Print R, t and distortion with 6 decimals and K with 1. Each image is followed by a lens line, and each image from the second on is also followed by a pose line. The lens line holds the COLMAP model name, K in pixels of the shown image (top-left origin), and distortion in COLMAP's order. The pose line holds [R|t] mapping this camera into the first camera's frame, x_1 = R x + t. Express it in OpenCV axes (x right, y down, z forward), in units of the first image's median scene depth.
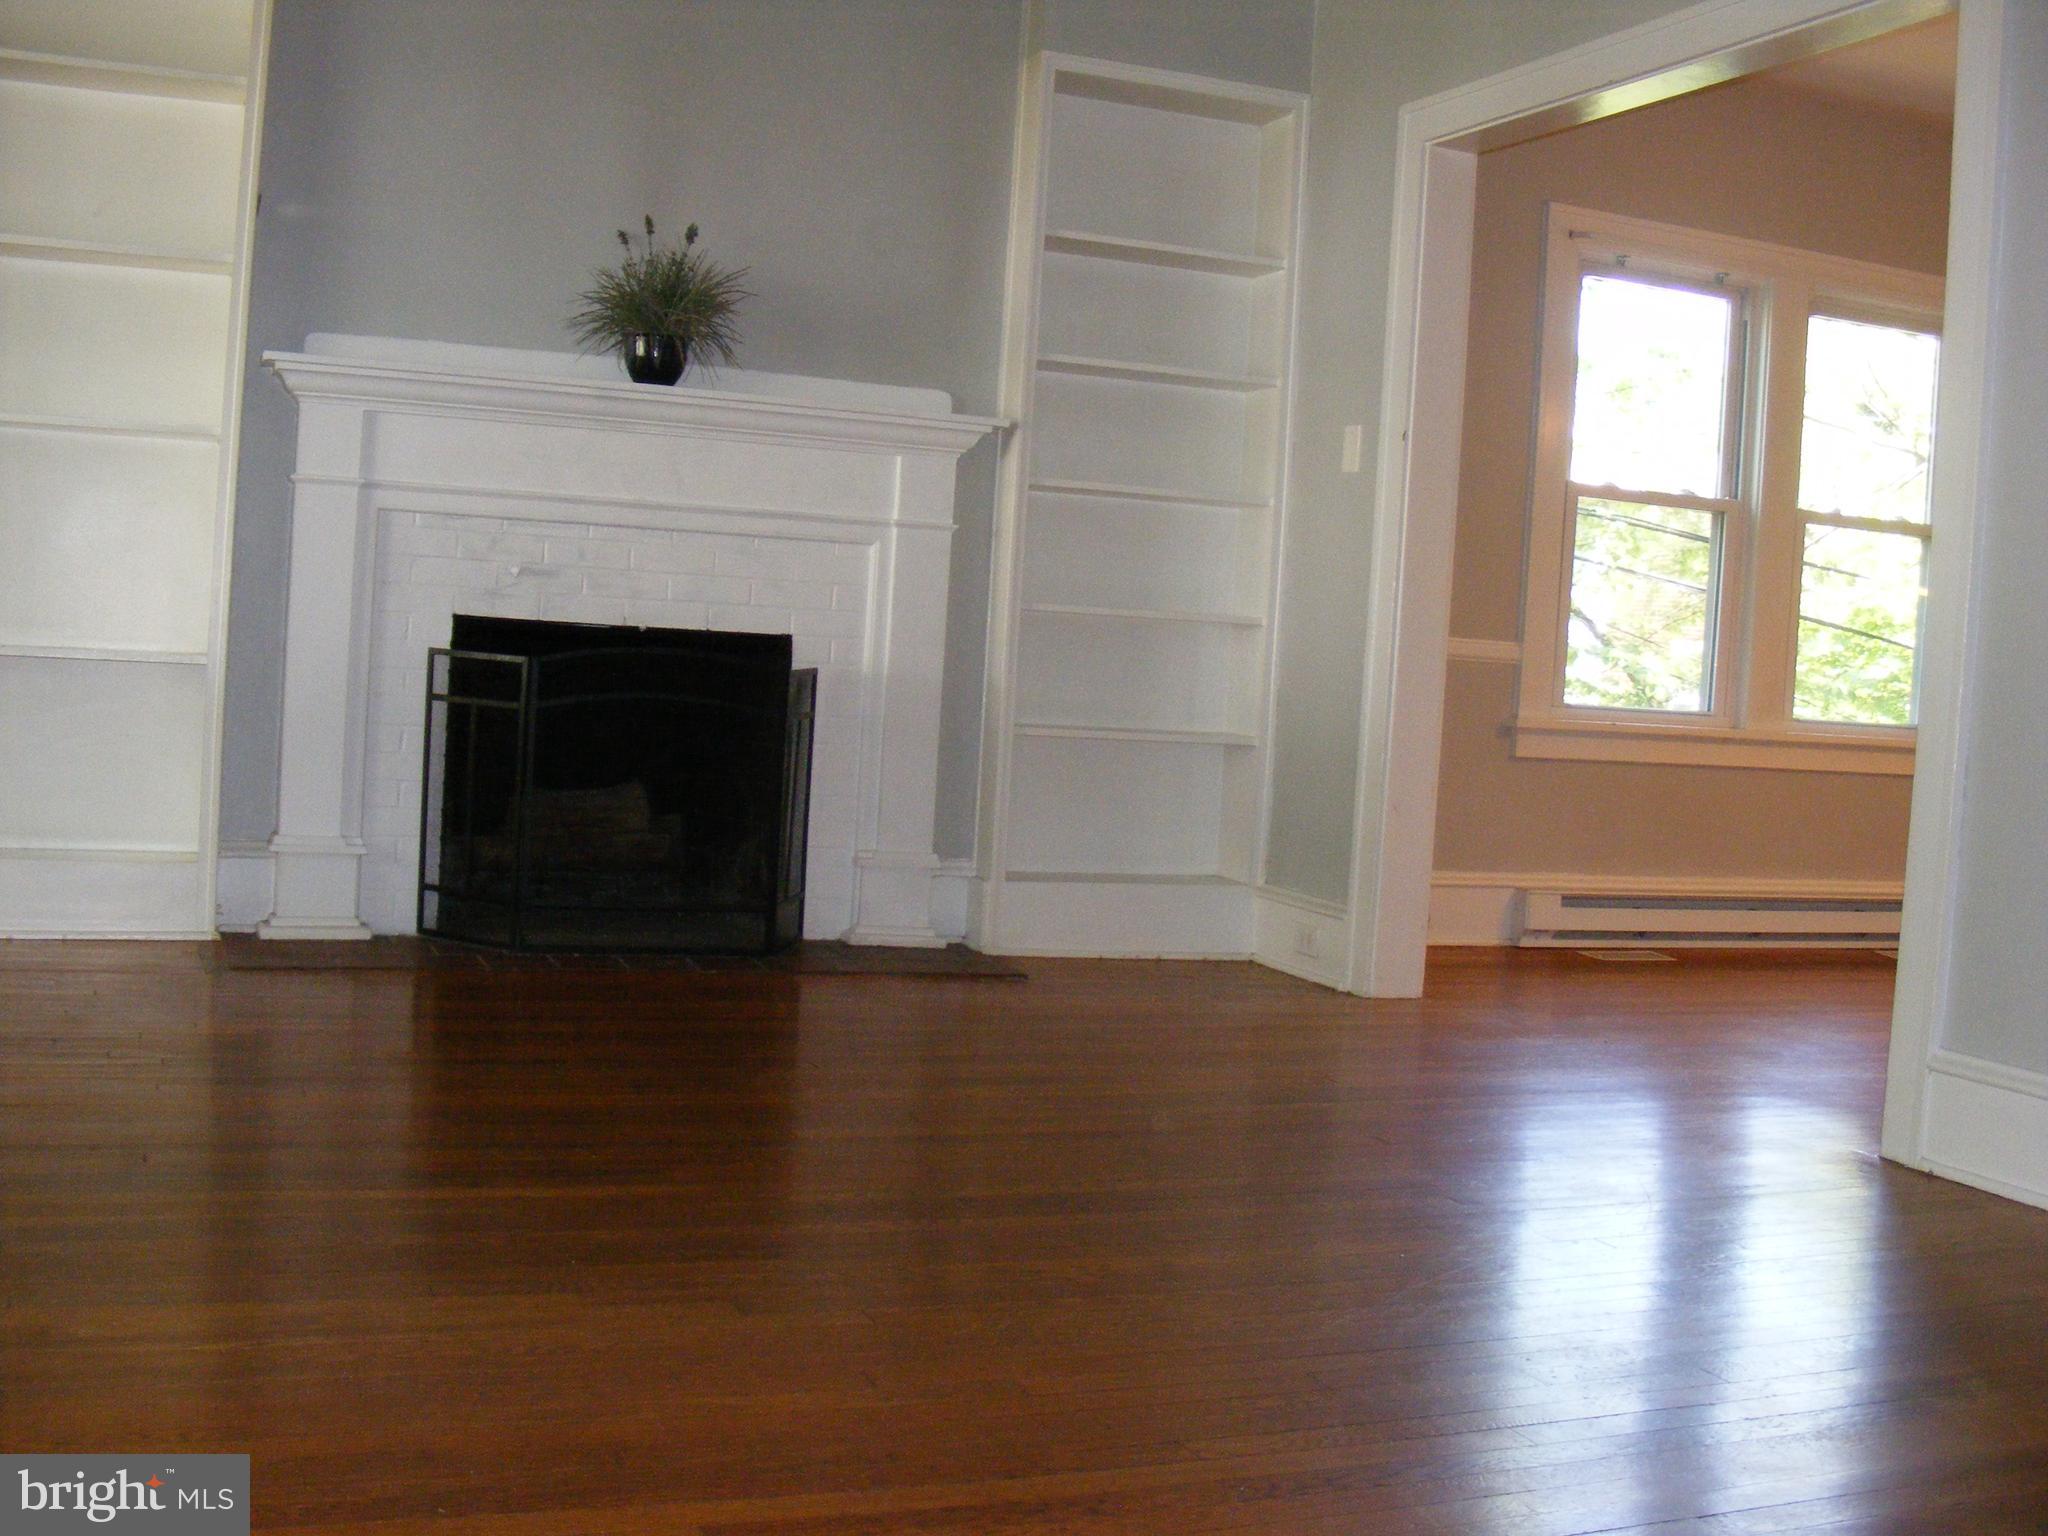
lens RADIAL K [[2348.0, 0, 1031.4], [0, 2348.0, 760.9], [0, 0, 1]] dist [-0.235228, 0.224072]
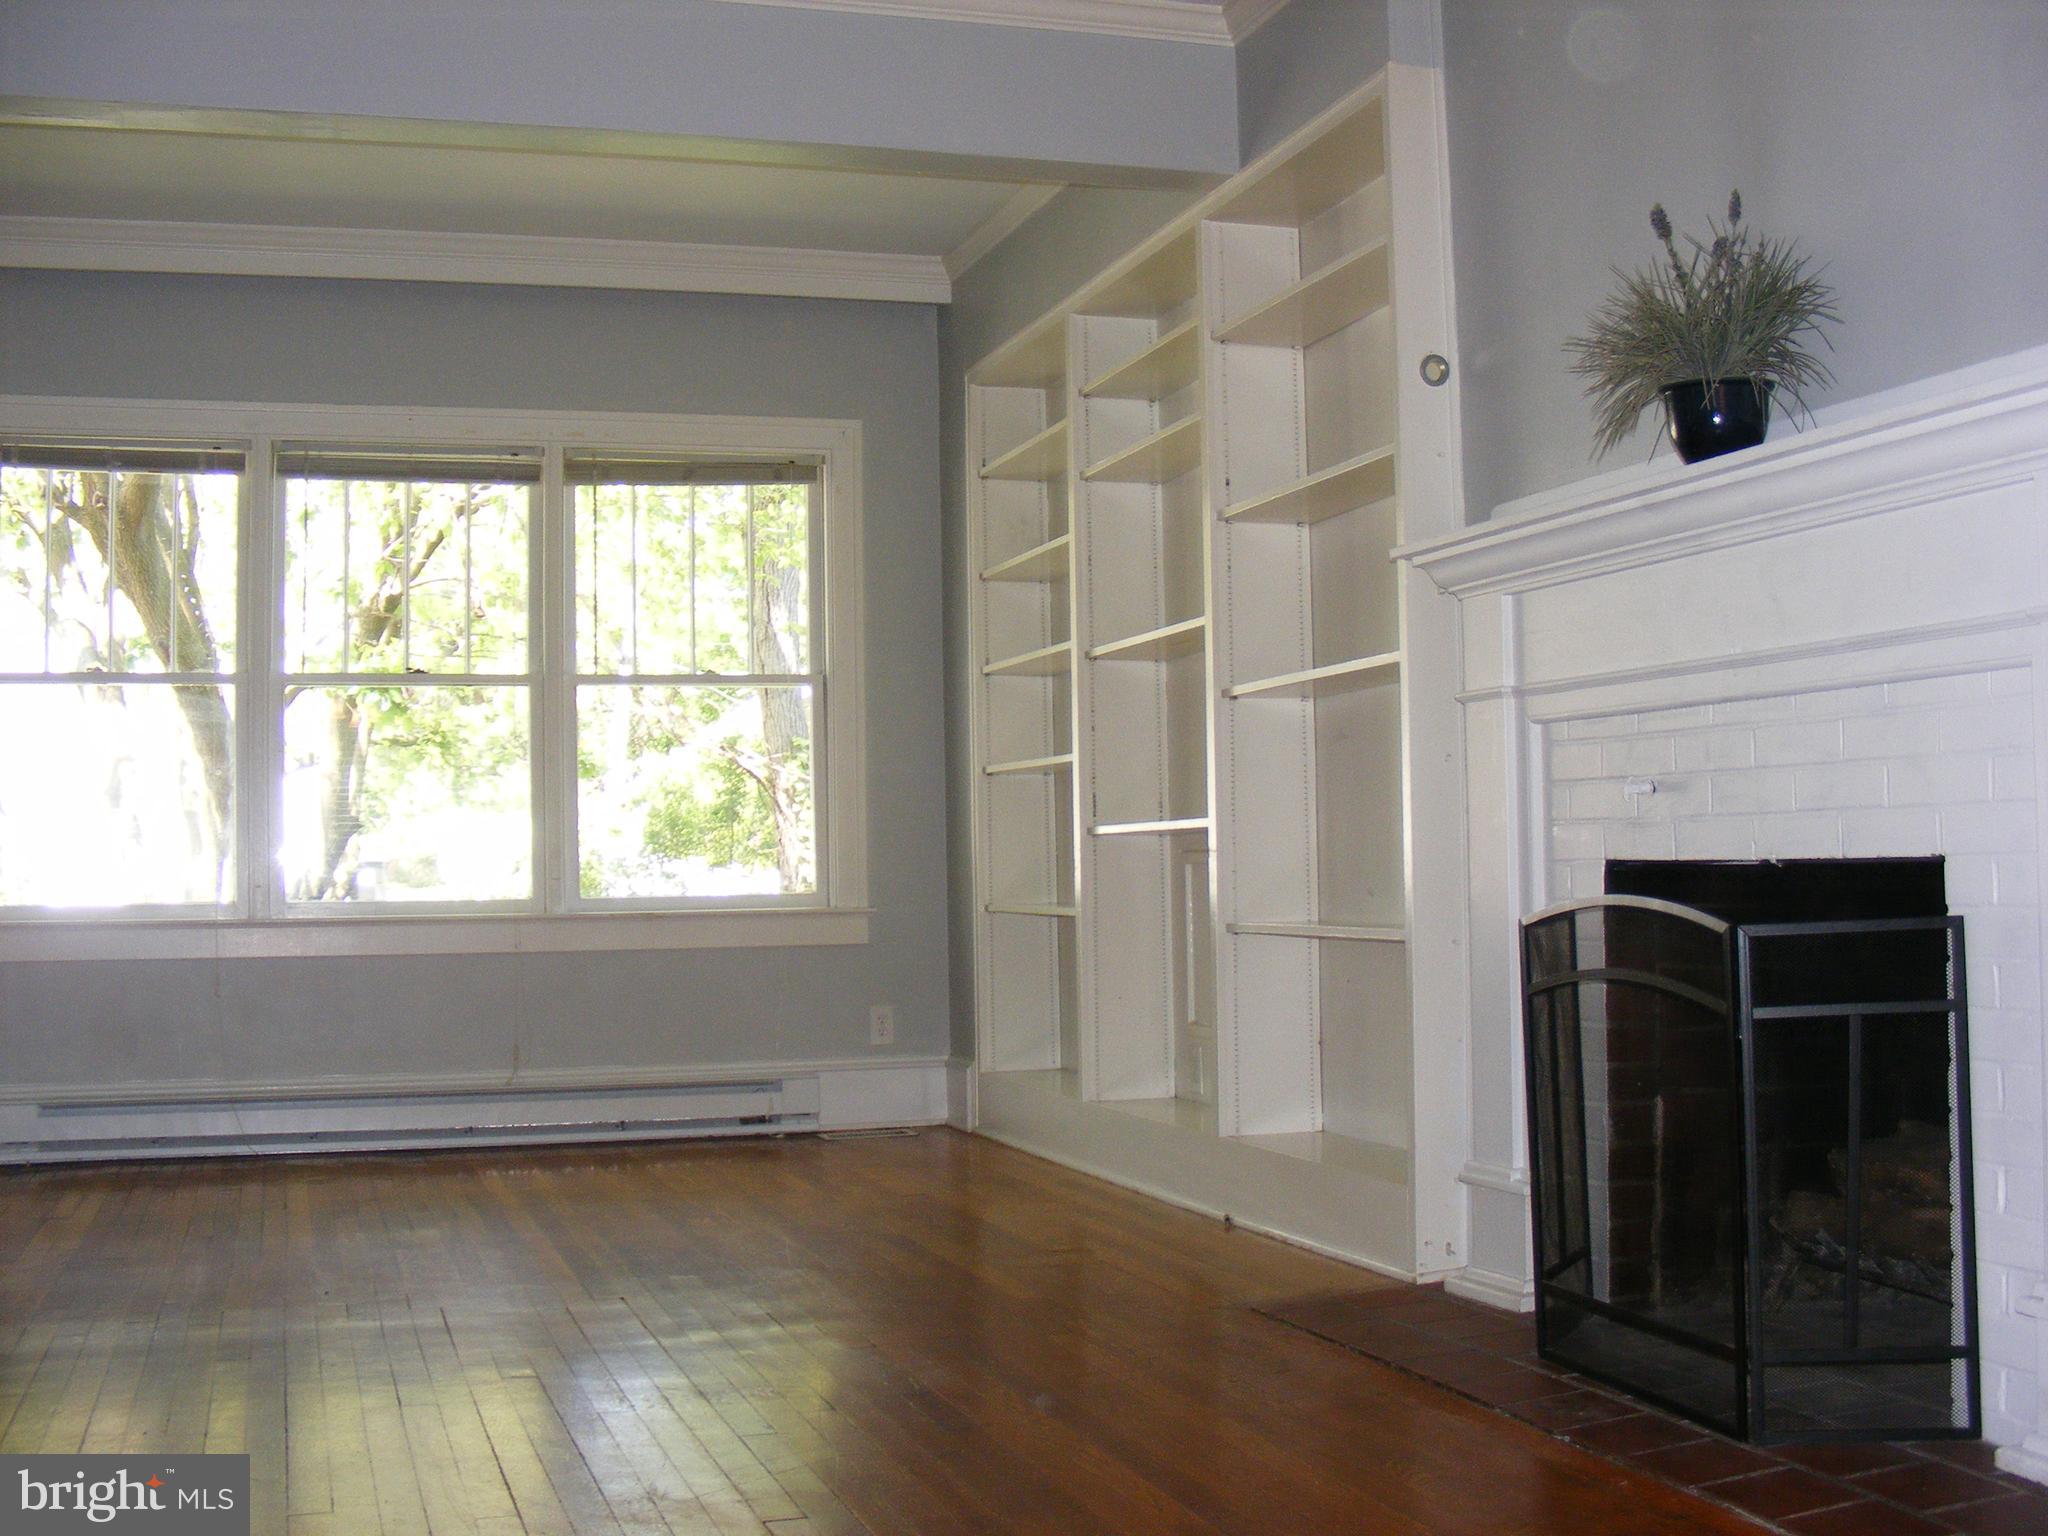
lens RADIAL K [[2348.0, 0, 1031.4], [0, 2348.0, 760.9], [0, 0, 1]] dist [-0.235228, 0.224072]
pose [[-0.077553, -0.105298, -0.991412, 0.452801], [-0.037706, 0.994005, -0.102624, -0.014742], [0.996275, 0.029423, -0.081058, 0.876870]]
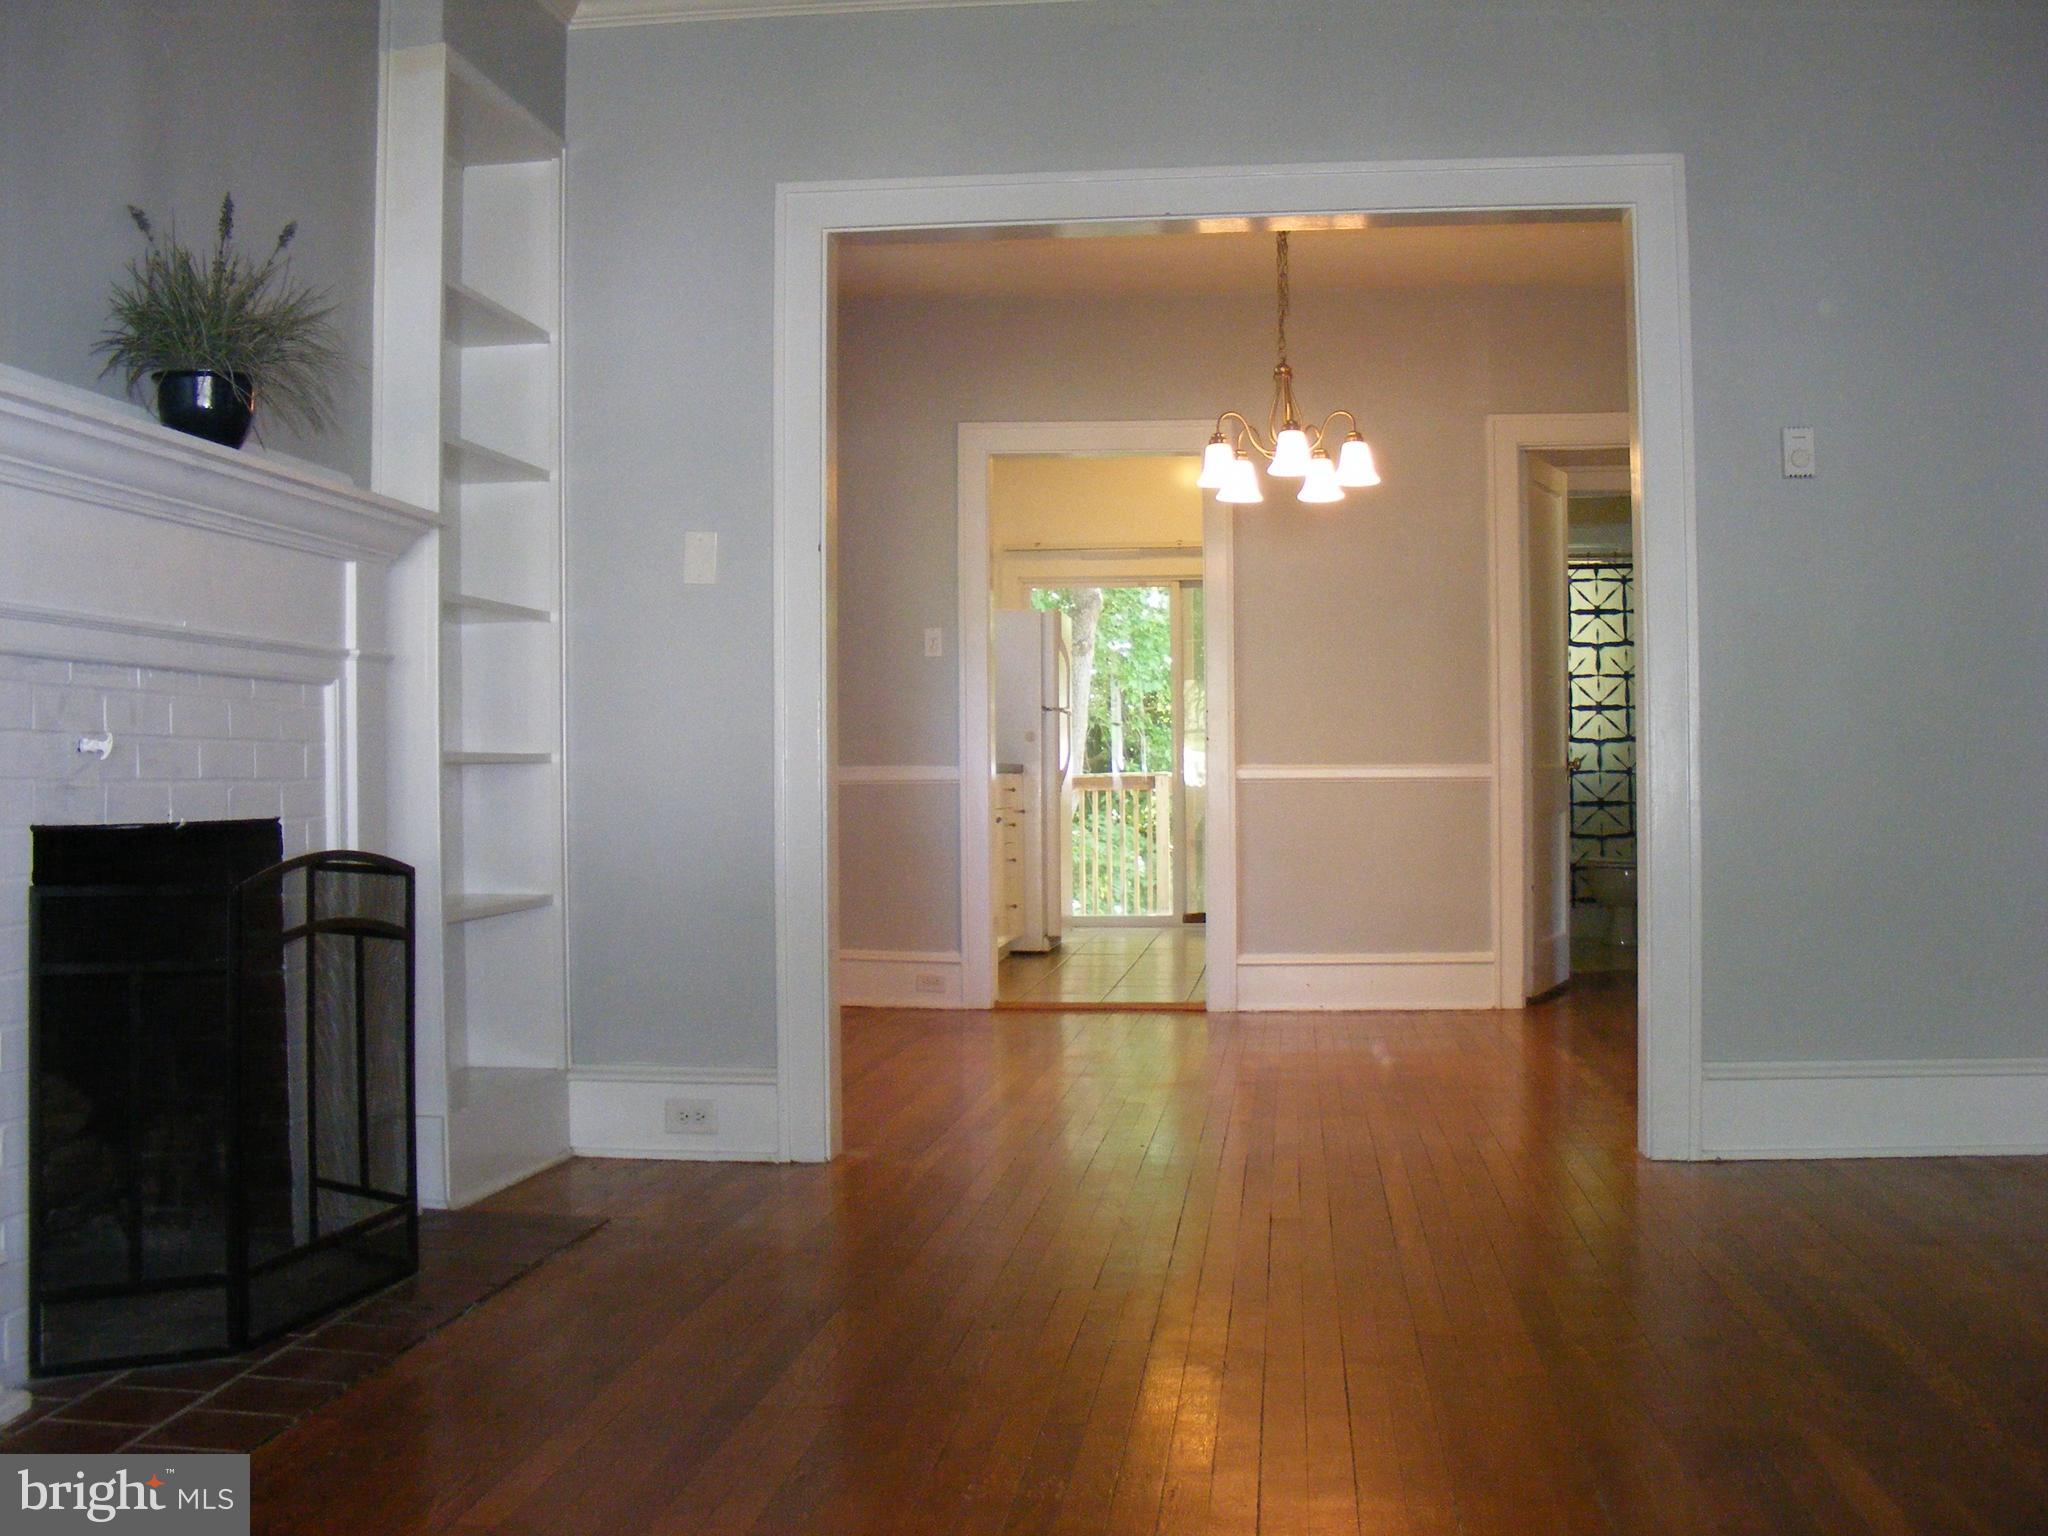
lens RADIAL K [[2348.0, 0, 1031.4], [0, 2348.0, 760.9], [0, 0, 1]] dist [-0.235228, 0.224072]
pose [[0.481626, -0.061381, 0.874225, -0.624049], [0.084805, 0.996127, 0.023219, -0.071018], [-0.872264, 0.062956, 0.484966, 0.494452]]
